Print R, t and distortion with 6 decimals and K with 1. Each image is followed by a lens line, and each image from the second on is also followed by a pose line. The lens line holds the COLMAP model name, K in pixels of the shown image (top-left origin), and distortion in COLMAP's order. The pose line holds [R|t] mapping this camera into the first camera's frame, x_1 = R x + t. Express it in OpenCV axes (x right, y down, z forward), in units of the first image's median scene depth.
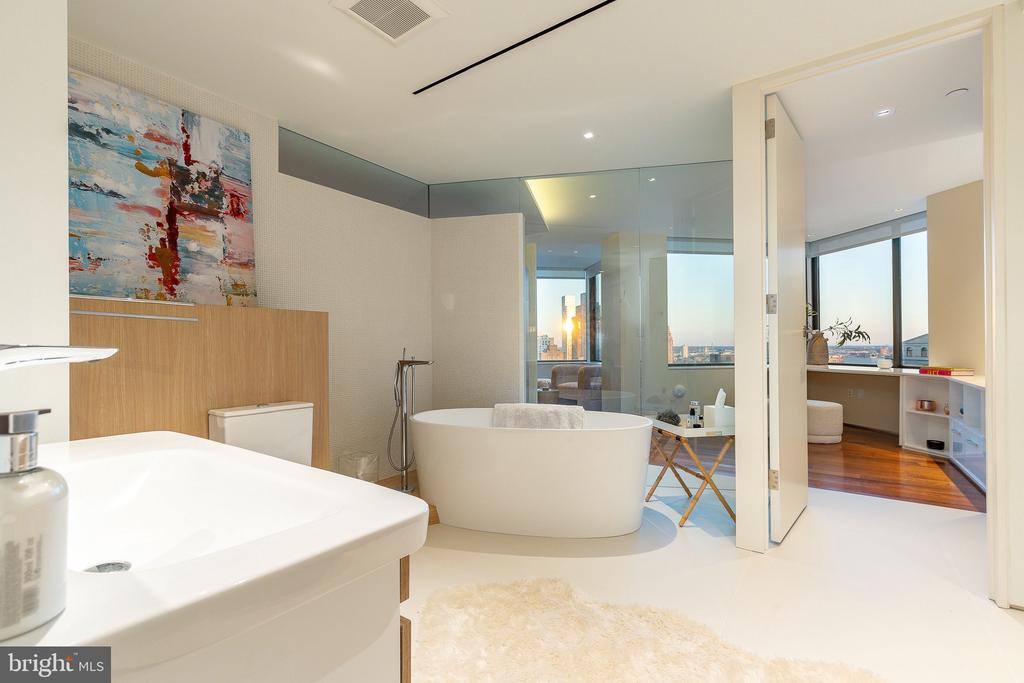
lens RADIAL K [[458.9, 0, 510.5], [0, 458.9, 340.9], [0, 0, 1]] dist [0.008792, -0.001027]
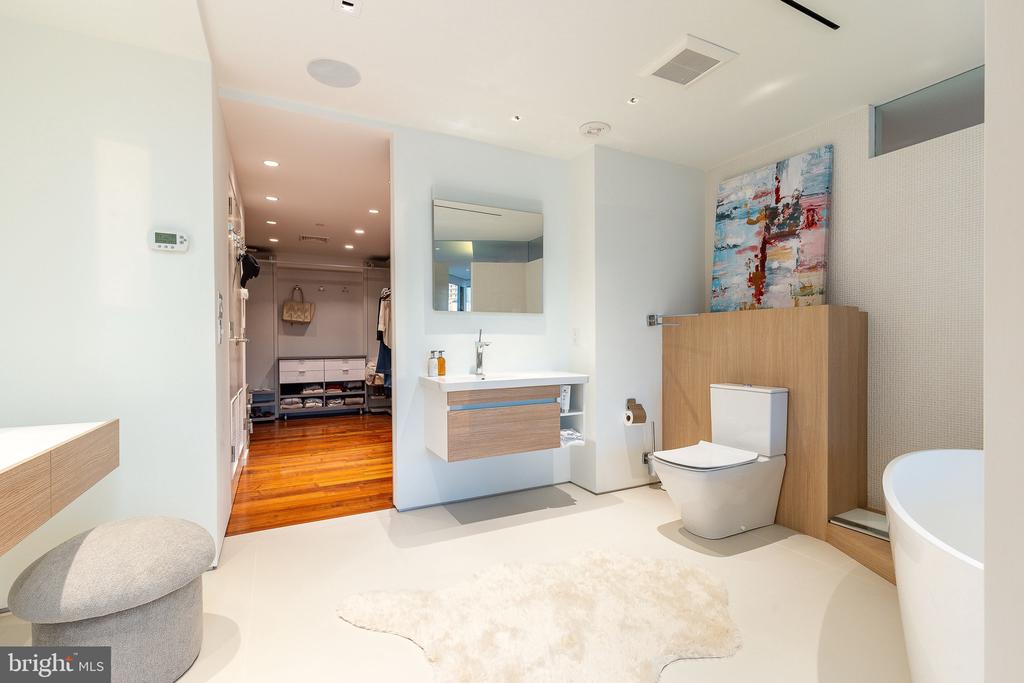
lens RADIAL K [[458.9, 0, 510.4], [0, 458.9, 344.5], [0, 0, 1]] dist [0.008792, -0.001027]
pose [[-0.460575, 0.007844, -0.887586, 0.855064], [0.010536, 0.999939, 0.003369, 0.013245], [0.887558, -0.007800, -0.460629, 0.942938]]
